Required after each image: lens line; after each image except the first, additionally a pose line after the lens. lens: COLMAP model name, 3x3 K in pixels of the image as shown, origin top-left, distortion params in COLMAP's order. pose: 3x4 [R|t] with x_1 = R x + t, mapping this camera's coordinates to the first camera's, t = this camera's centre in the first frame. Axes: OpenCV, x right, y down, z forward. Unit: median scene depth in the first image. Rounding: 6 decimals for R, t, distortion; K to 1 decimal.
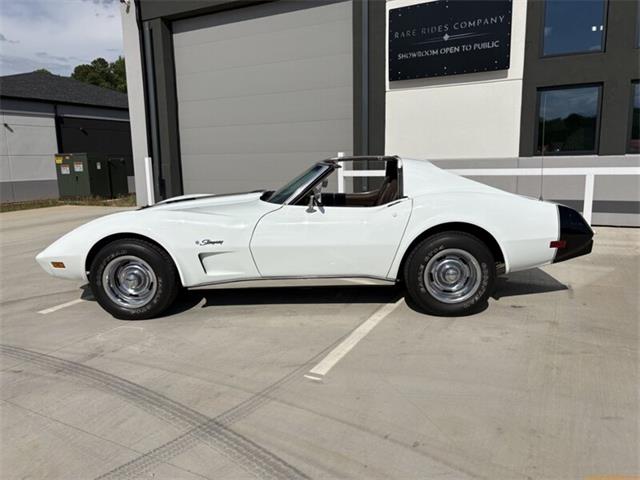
lens RADIAL K [[487.6, 0, 318.6], [0, 487.6, 240.1], [0, 0, 1]] dist [0.040724, -0.051090]
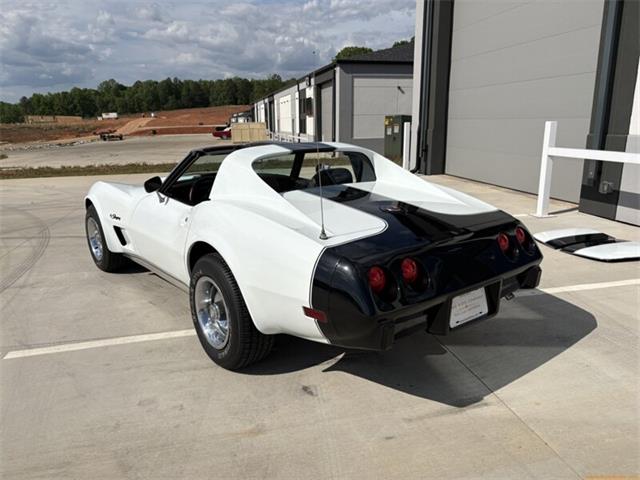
lens RADIAL K [[488.2, 0, 318.3], [0, 488.2, 238.1], [0, 0, 1]] dist [0.020484, -0.011562]
pose [[0.651622, 0.189949, -0.734376, 0.641415], [-0.126829, 0.981793, 0.141407, -0.117034], [0.747866, 0.000996, 0.663849, 0.438484]]
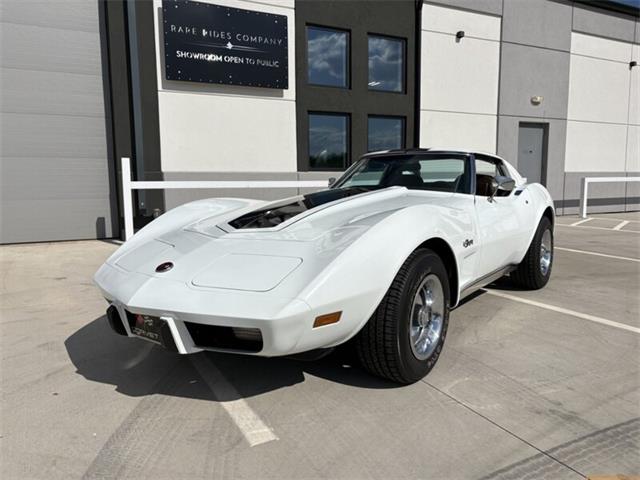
lens RADIAL K [[487.6, 0, 318.6], [0, 487.6, 240.1], [0, 0, 1]] dist [0.040724, -0.051090]
pose [[0.564001, -0.079993, 0.821891, -0.708155], [0.135140, 0.990820, 0.003698, -0.024473], [-0.814641, 0.108984, 0.569633, 0.541054]]
